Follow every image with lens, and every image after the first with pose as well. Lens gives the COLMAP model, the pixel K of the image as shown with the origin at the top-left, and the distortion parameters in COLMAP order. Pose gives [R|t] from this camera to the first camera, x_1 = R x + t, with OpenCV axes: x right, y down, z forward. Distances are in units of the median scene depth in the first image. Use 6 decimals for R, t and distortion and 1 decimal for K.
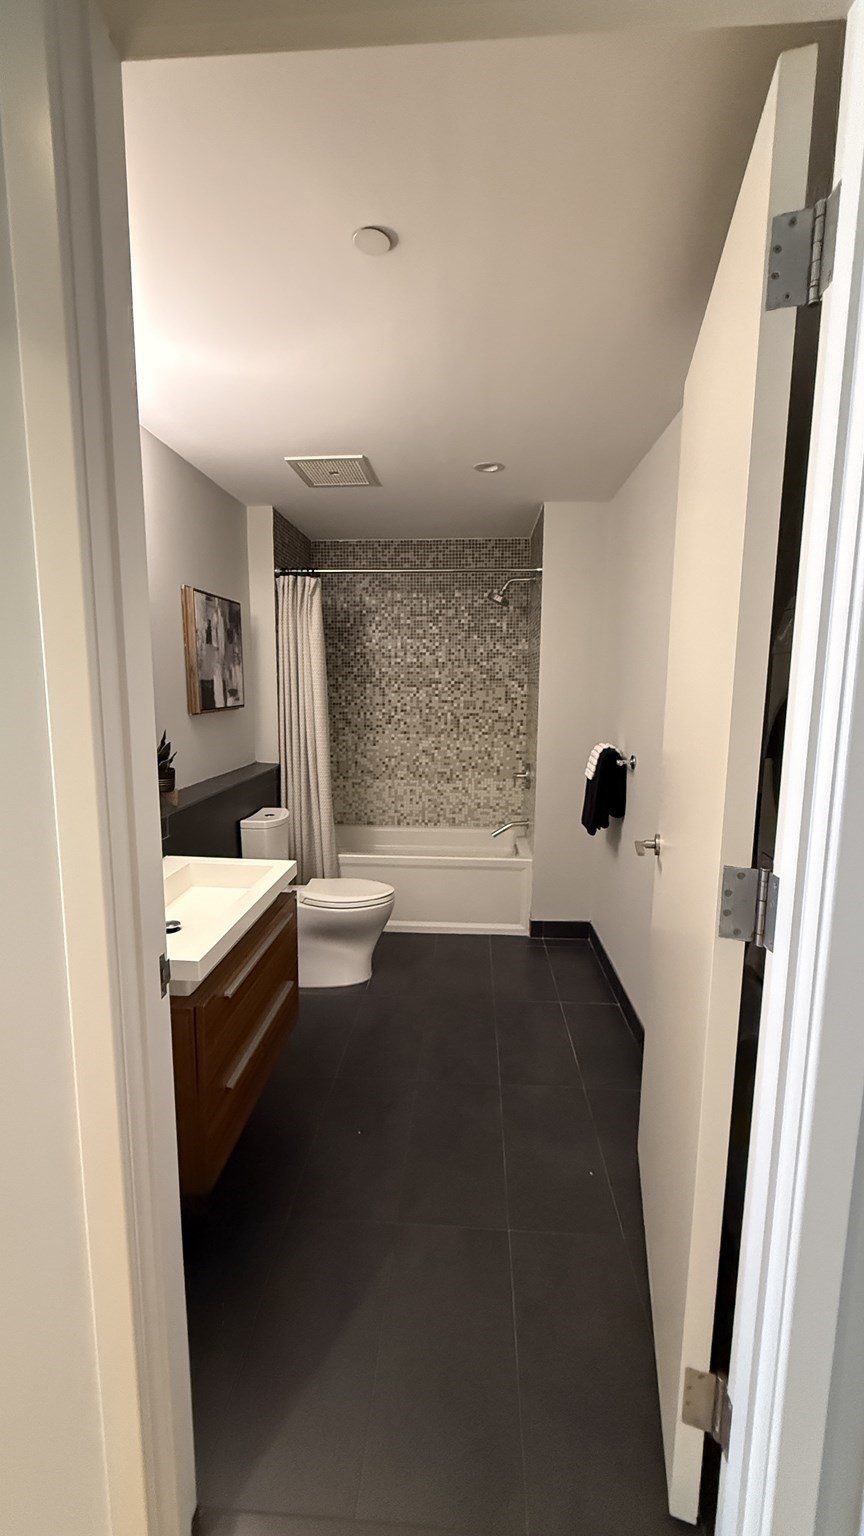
lens RADIAL K [[607.8, 0, 428.2], [0, 607.8, 765.9], [0, 0, 1]] dist [-0.001762, -0.000247]
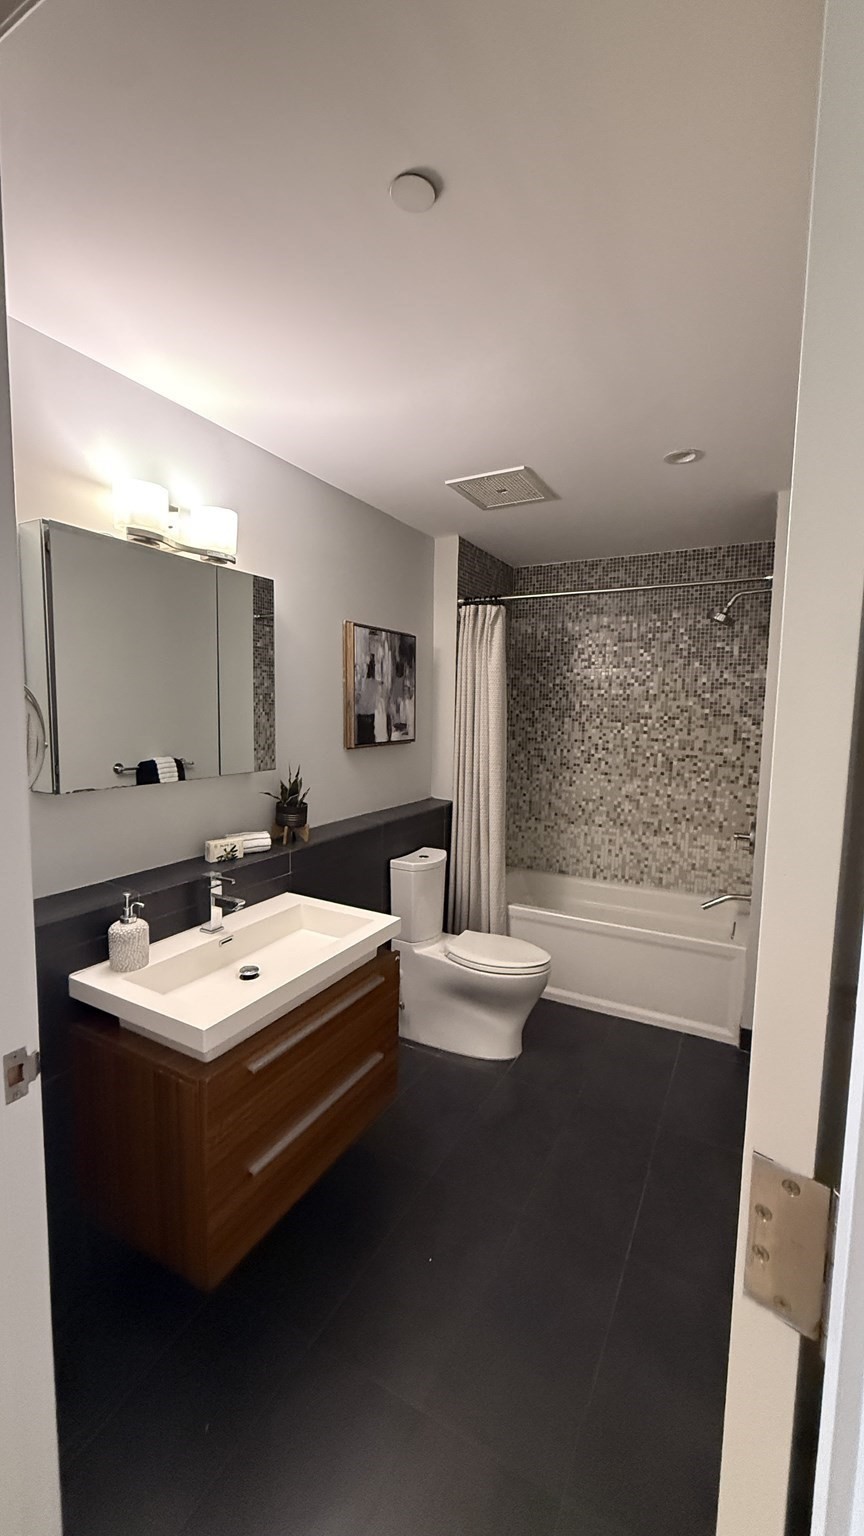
lens RADIAL K [[607.8, 0, 432.4], [0, 607.8, 766.8], [0, 0, 1]] dist [-0.001762, -0.000247]
pose [[0.909058, 0.048222, -0.413870, 0.101120], [-0.066212, 0.997378, -0.029223, -0.023540], [0.411375, 0.053968, 0.909867, 0.100701]]
